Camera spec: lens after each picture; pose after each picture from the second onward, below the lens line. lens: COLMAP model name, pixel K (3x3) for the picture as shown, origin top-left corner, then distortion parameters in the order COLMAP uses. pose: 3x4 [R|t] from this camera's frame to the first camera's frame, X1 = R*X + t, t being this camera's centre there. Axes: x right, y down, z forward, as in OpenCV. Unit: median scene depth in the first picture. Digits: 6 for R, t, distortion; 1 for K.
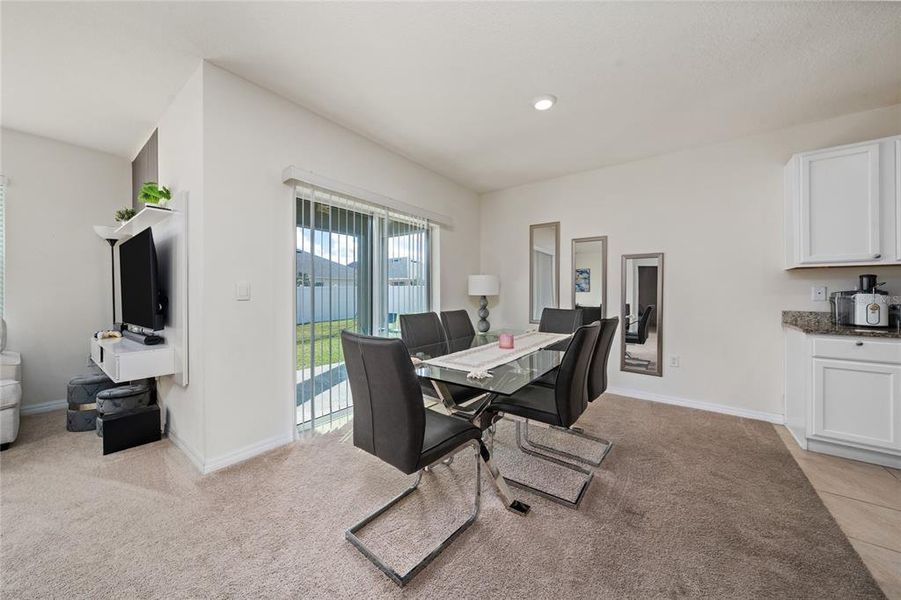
lens RADIAL K [[309.3, 0, 447.6], [0, 309.3, 291.6], [0, 0, 1]] dist [-0.001094, 0.000013]
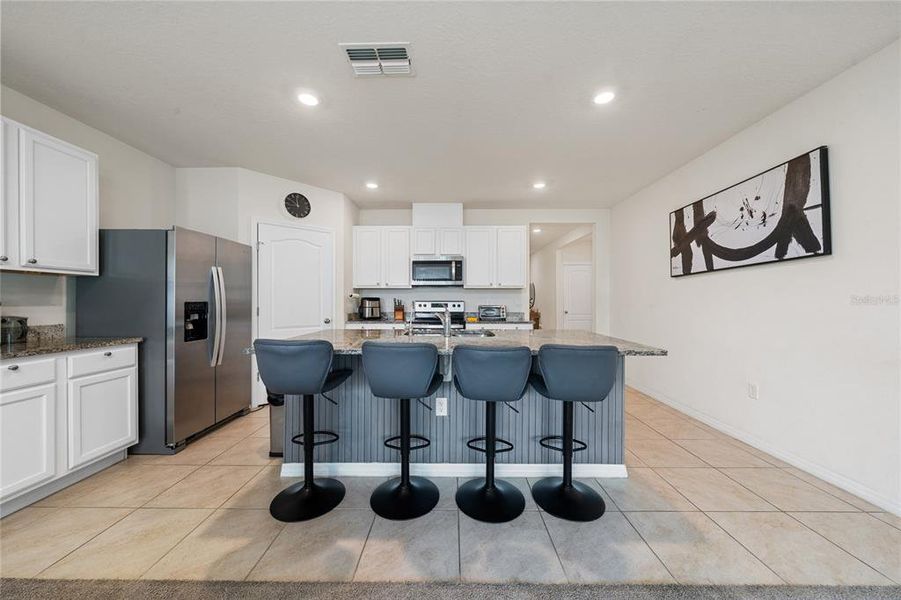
lens RADIAL K [[309.3, 0, 450.8], [0, 309.3, 300.7], [0, 0, 1]] dist [-0.001094, 0.000013]
pose [[-0.596621, -0.004162, 0.802512, 0.024257], [-0.006675, 0.999978, 0.000223, -0.011101], [-0.802495, -0.005224, -0.596635, 0.498023]]
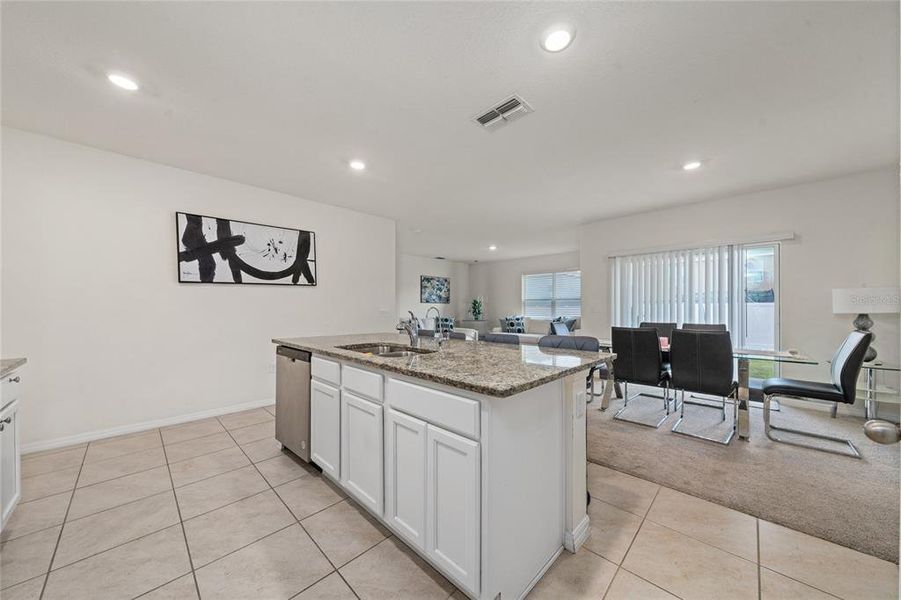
lens RADIAL K [[309.3, 0, 444.1], [0, 309.3, 301.7], [0, 0, 1]] dist [-0.001094, 0.000013]
pose [[-0.131541, -0.017439, -0.991157, 1.801398], [-0.002705, 0.999848, -0.017233, -0.023996], [0.991307, 0.000414, -0.131569, 0.110076]]
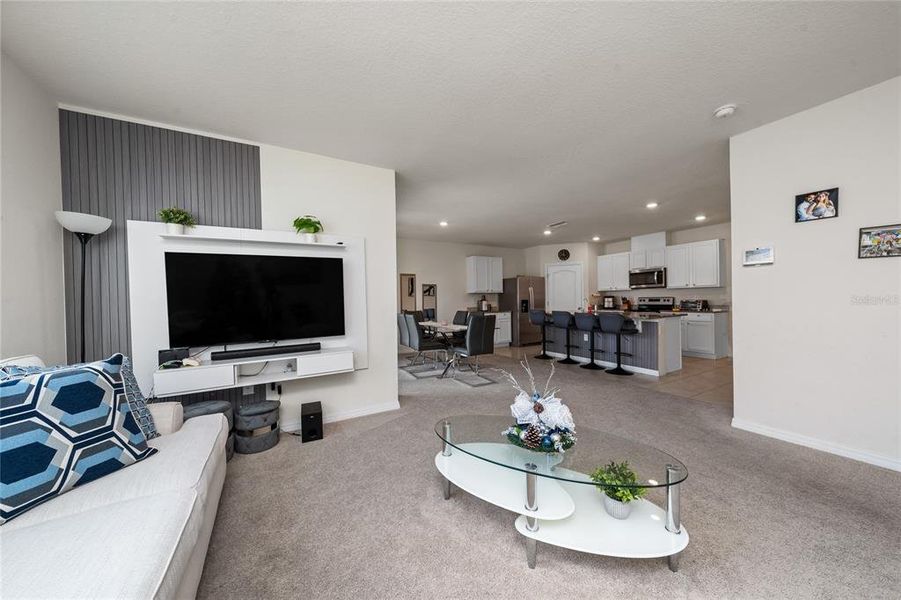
lens RADIAL K [[309.3, 0, 448.9], [0, 309.3, 301.4], [0, 0, 1]] dist [-0.001094, 0.000013]
pose [[0.399169, -0.012976, 0.916785, -1.884527], [0.014410, 0.999865, 0.007878, -0.021935], [-0.916764, 0.010067, 0.399302, -0.000933]]
